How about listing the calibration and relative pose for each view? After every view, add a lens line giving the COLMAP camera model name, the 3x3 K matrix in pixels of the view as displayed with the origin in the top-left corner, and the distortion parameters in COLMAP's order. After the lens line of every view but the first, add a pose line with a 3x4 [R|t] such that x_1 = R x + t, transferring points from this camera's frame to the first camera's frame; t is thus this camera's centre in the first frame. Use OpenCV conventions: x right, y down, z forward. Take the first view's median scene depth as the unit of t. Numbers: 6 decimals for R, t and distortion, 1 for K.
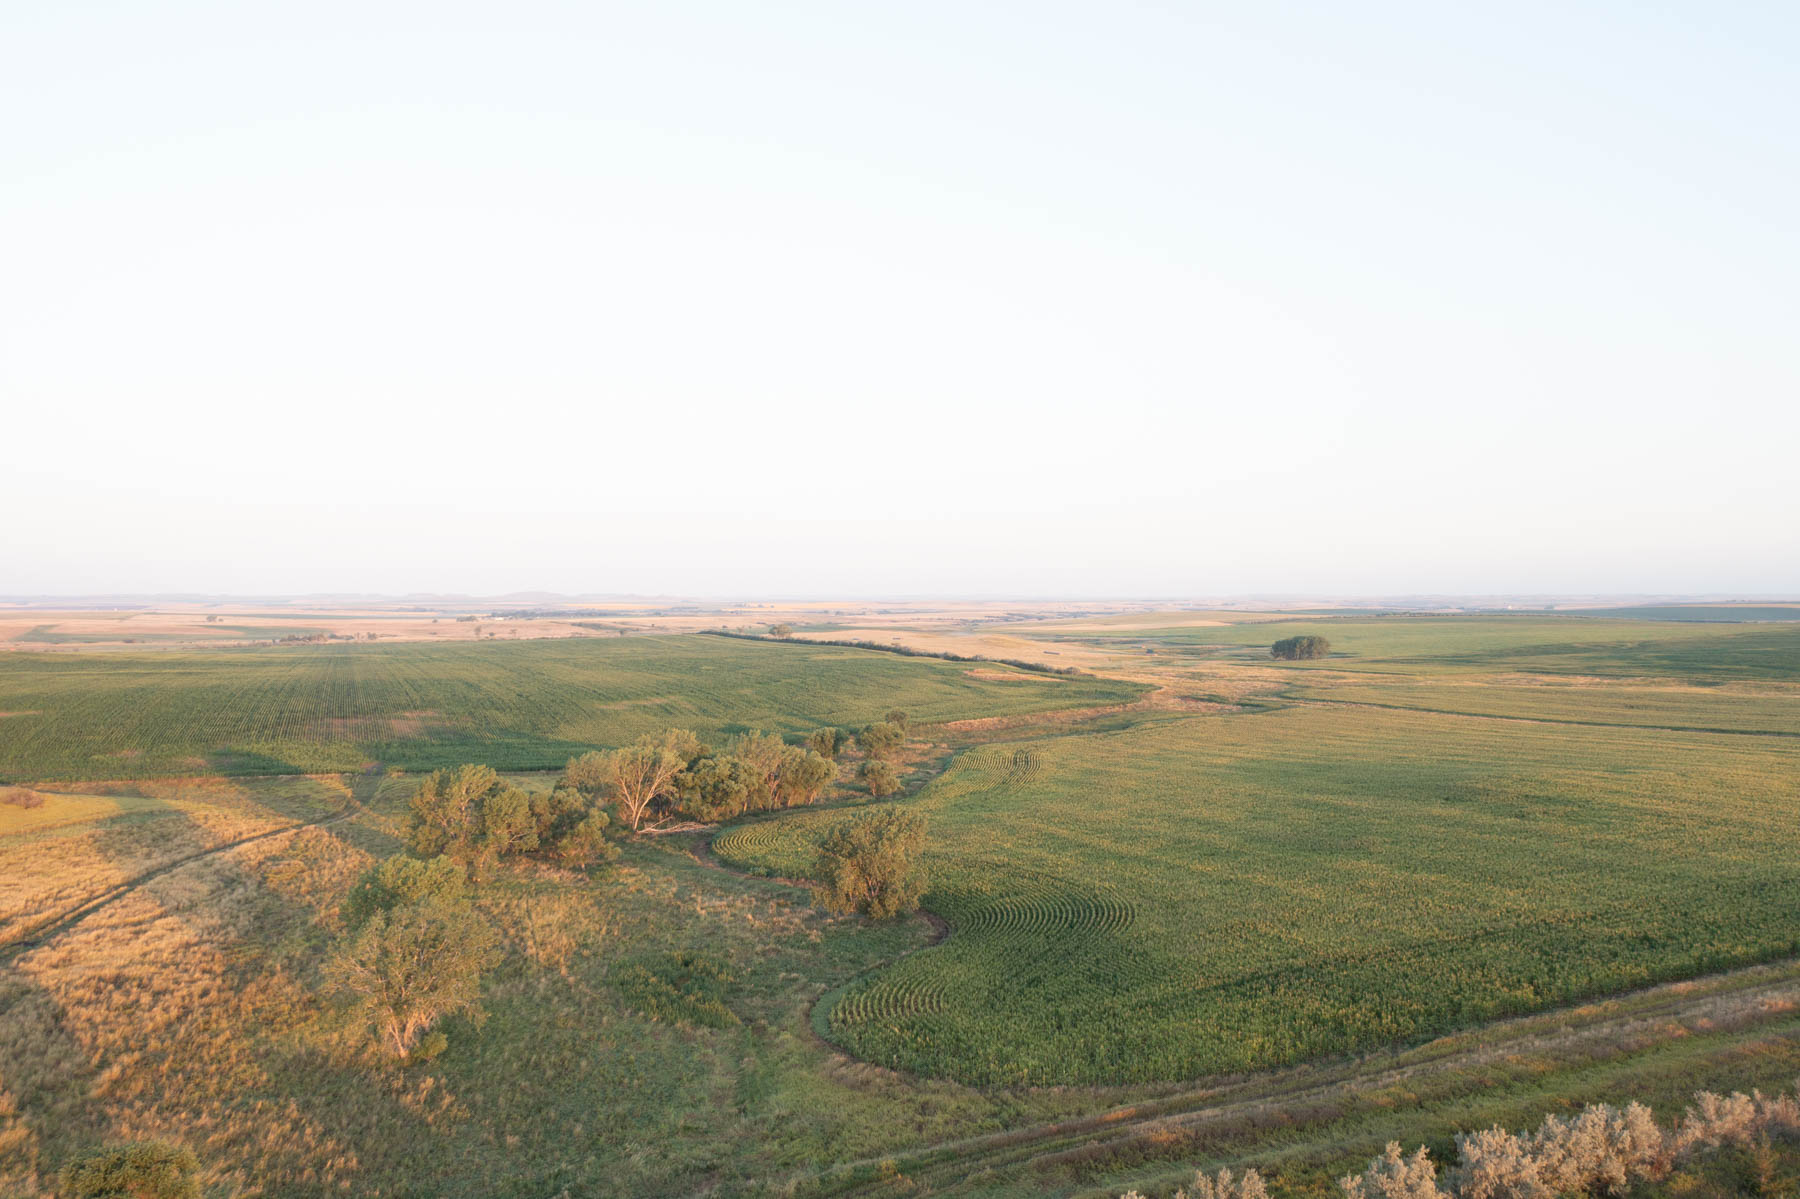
lens RADIAL K [[1431.4, 0, 900.0], [0, 1431.4, 599.5], [0, 0, 1]] dist [-0.013436, 0.000857]
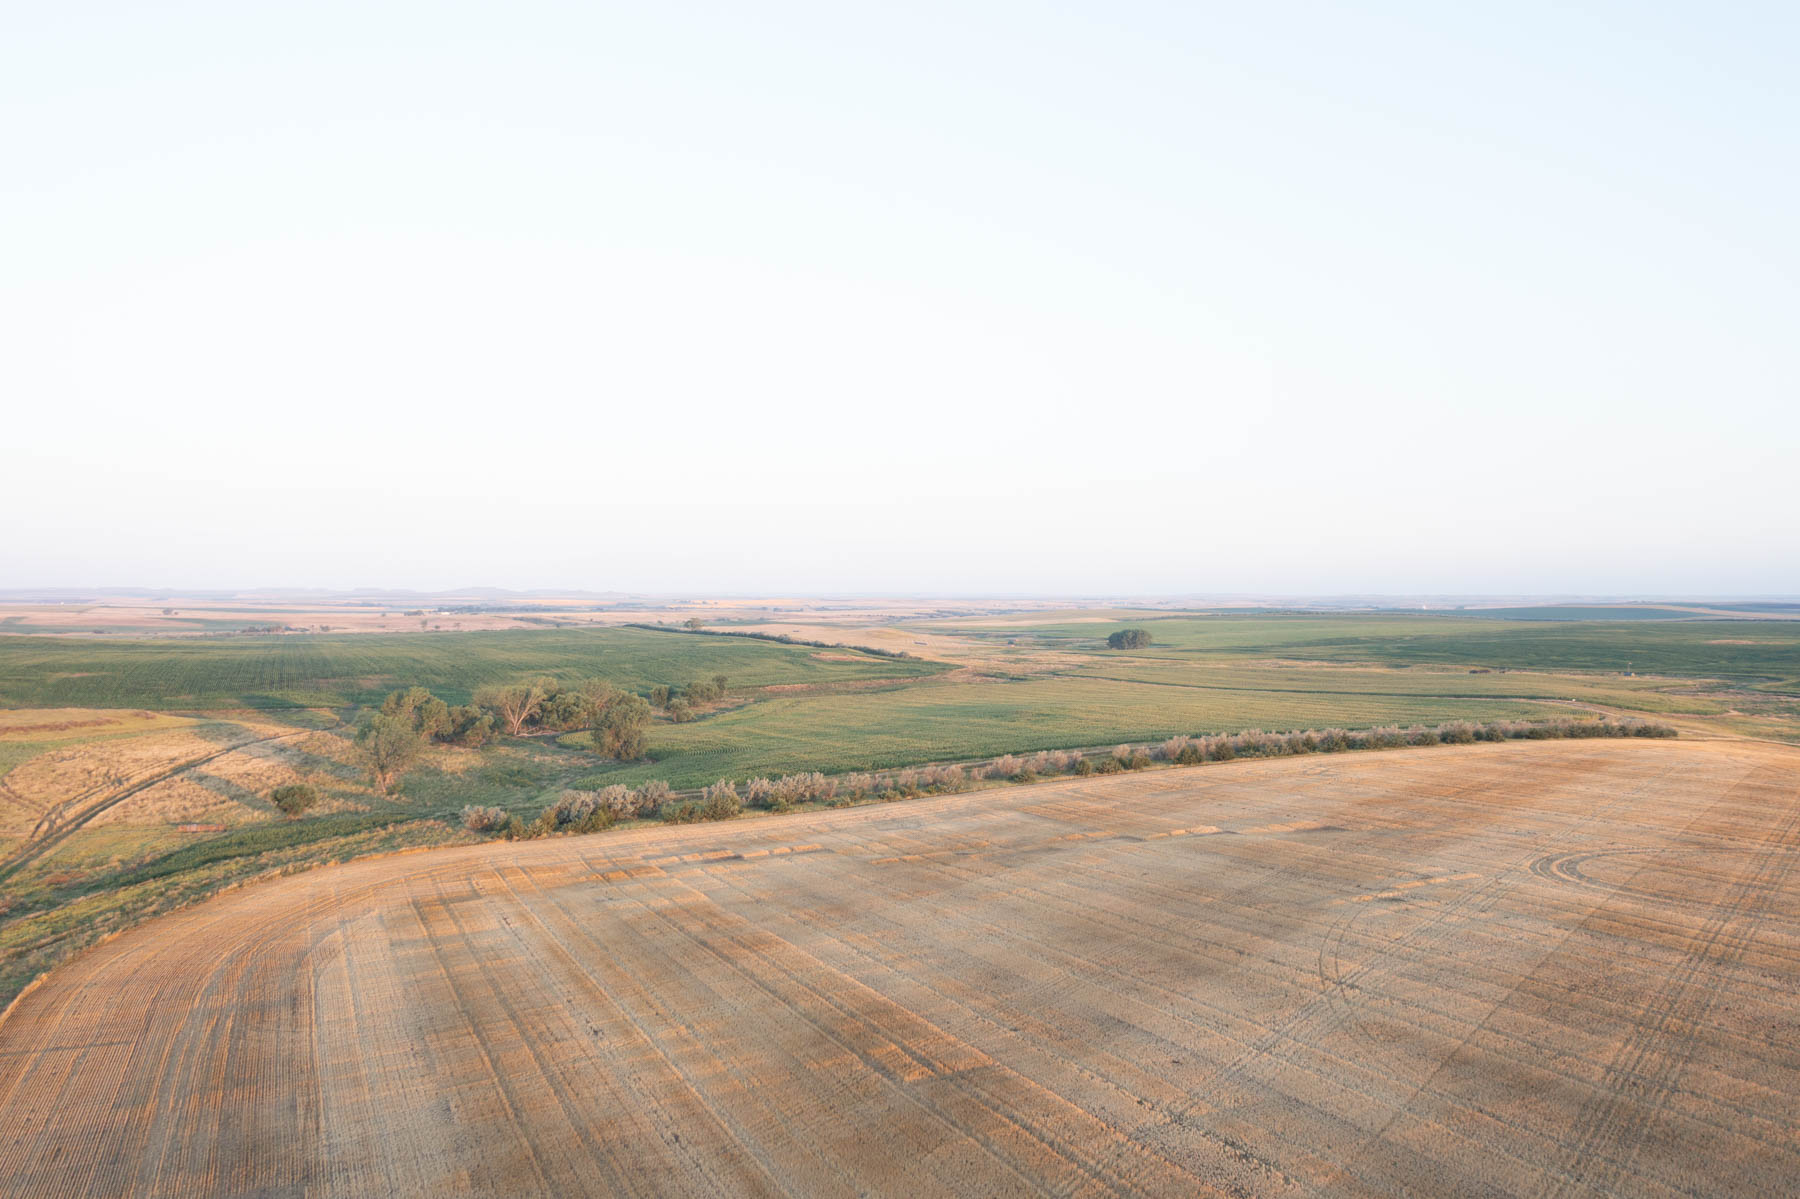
lens RADIAL K [[1431.4, 0, 900.0], [0, 1431.4, 599.5], [0, 0, 1]] dist [-0.013436, 0.000857]
pose [[0.999424, 0.004756, 0.033614, 0.232102], [-0.004819, 0.999987, 0.001806, -0.001592], [-0.033605, -0.001967, 0.999433, -0.763184]]
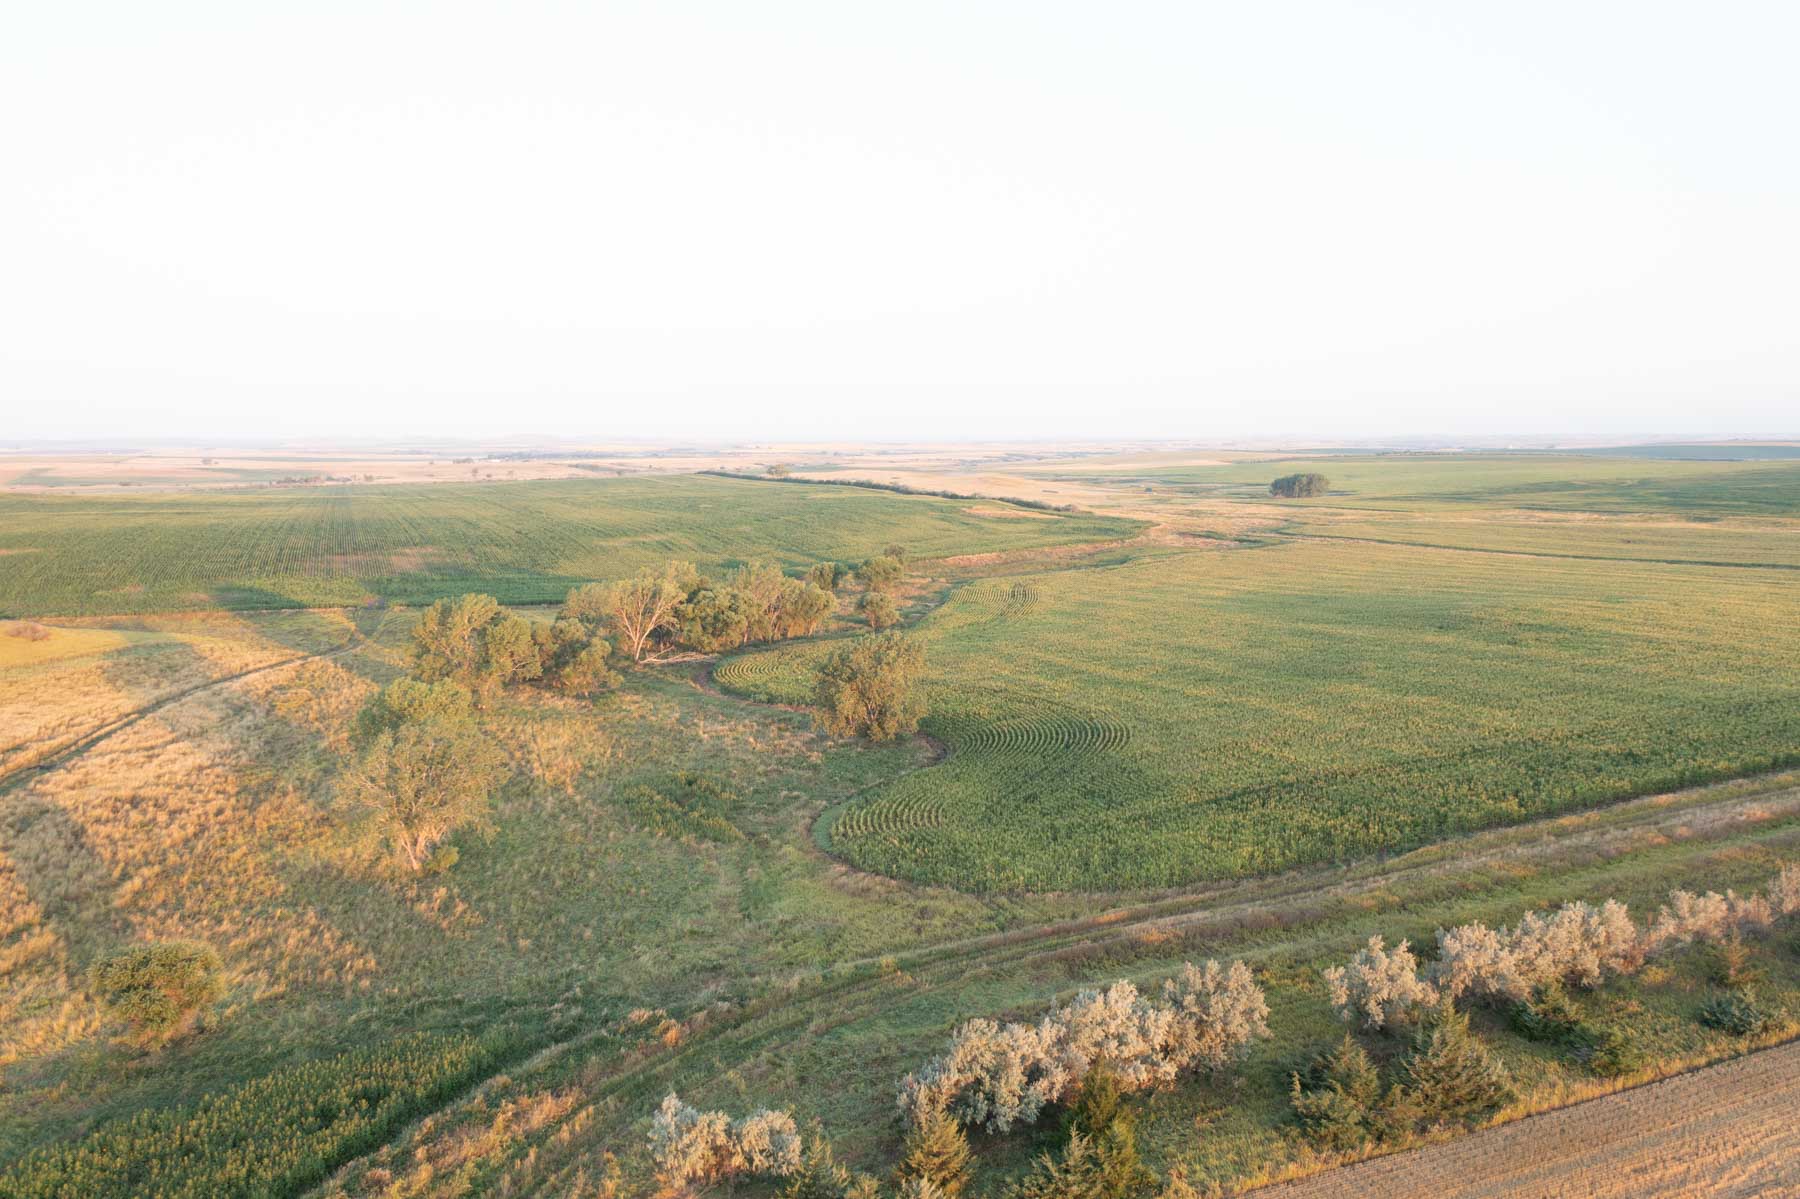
lens RADIAL K [[1431.4, 0, 900.0], [0, 1431.4, 599.5], [0, 0, 1]] dist [-0.013436, 0.000857]
pose [[0.999995, -0.003050, 0.000839, 0.000082], [0.002939, 0.993895, 0.110287, 0.008433], [-0.001171, -0.110284, 0.993899, -0.000897]]
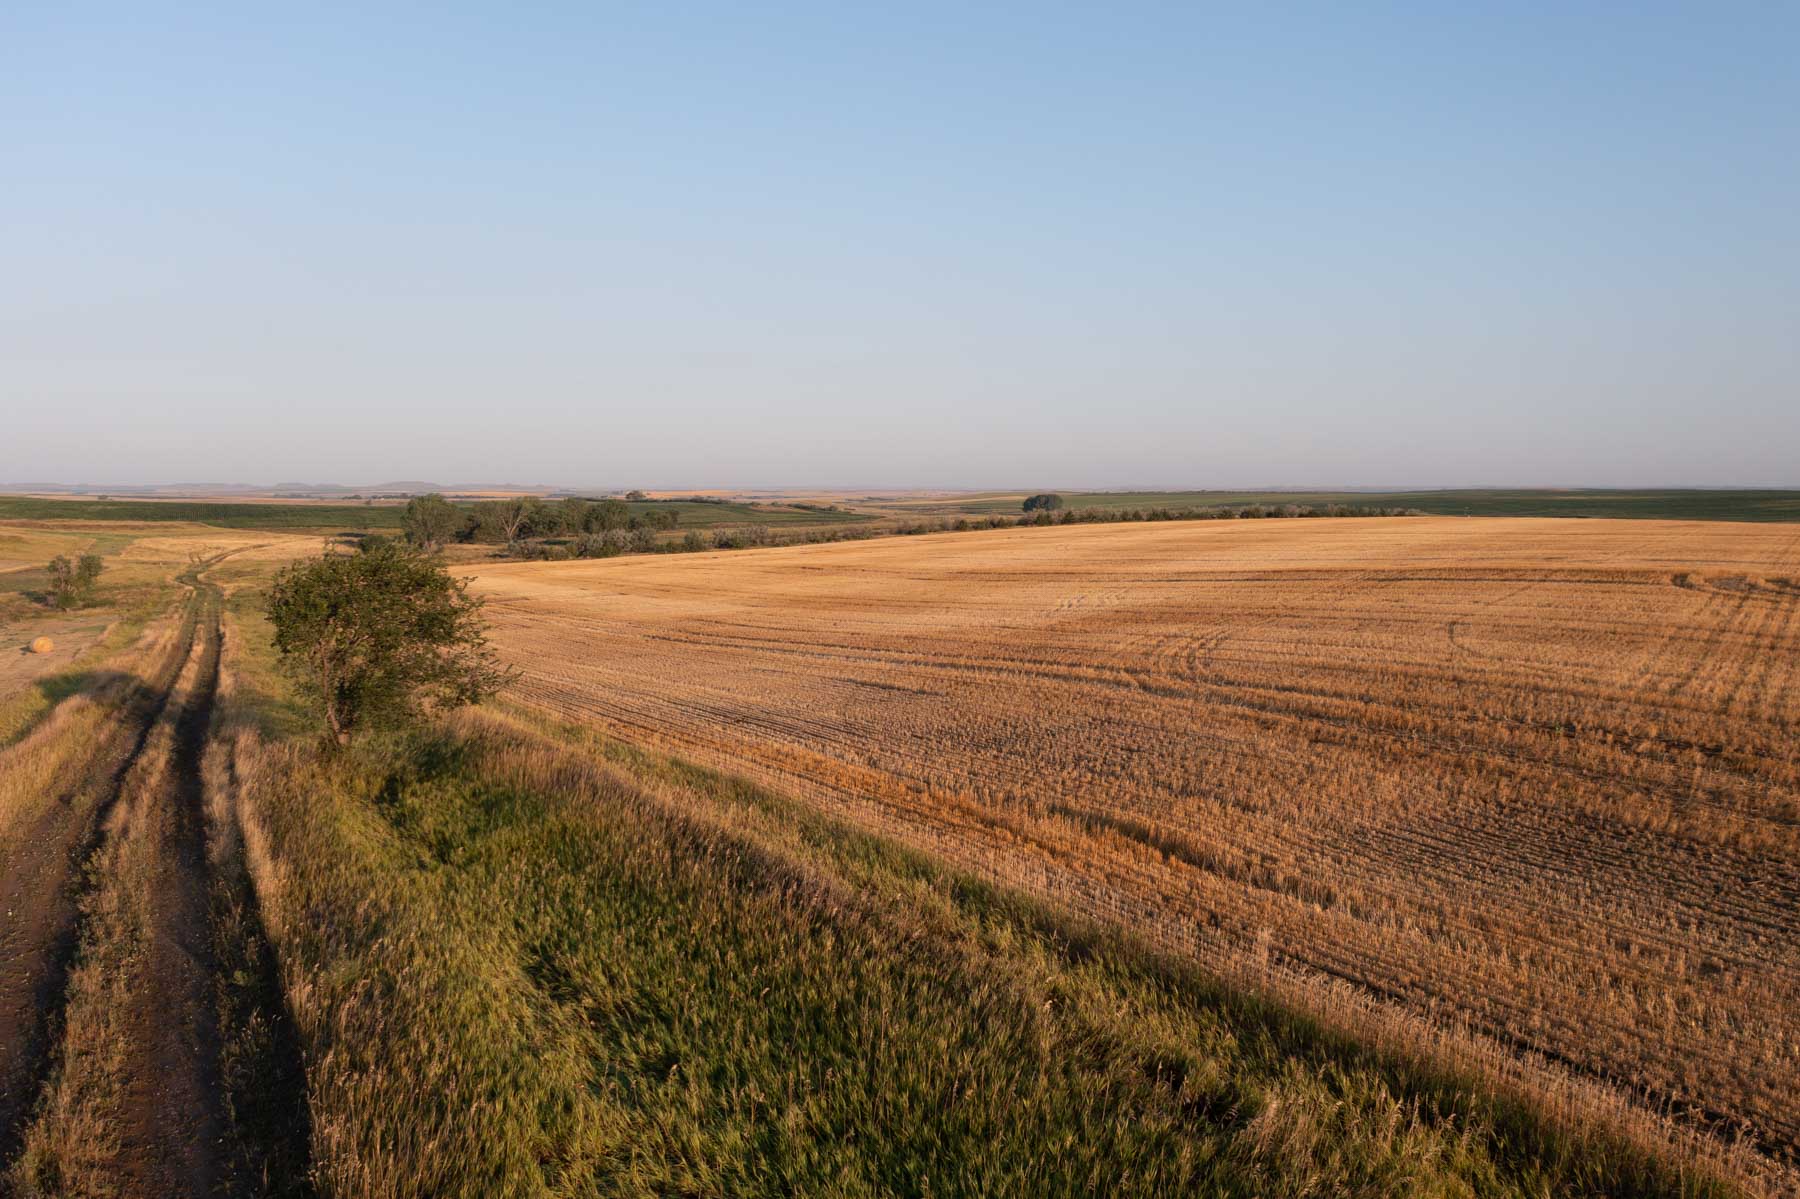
lens RADIAL K [[1431.4, 0, 900.0], [0, 1431.4, 599.5], [0, 0, 1]] dist [-0.013436, 0.000857]
pose [[0.996730, -0.005672, 0.080611, 0.225276], [-0.000395, 0.997179, 0.075056, 0.103832], [-0.080809, -0.074843, 0.993916, -1.182196]]
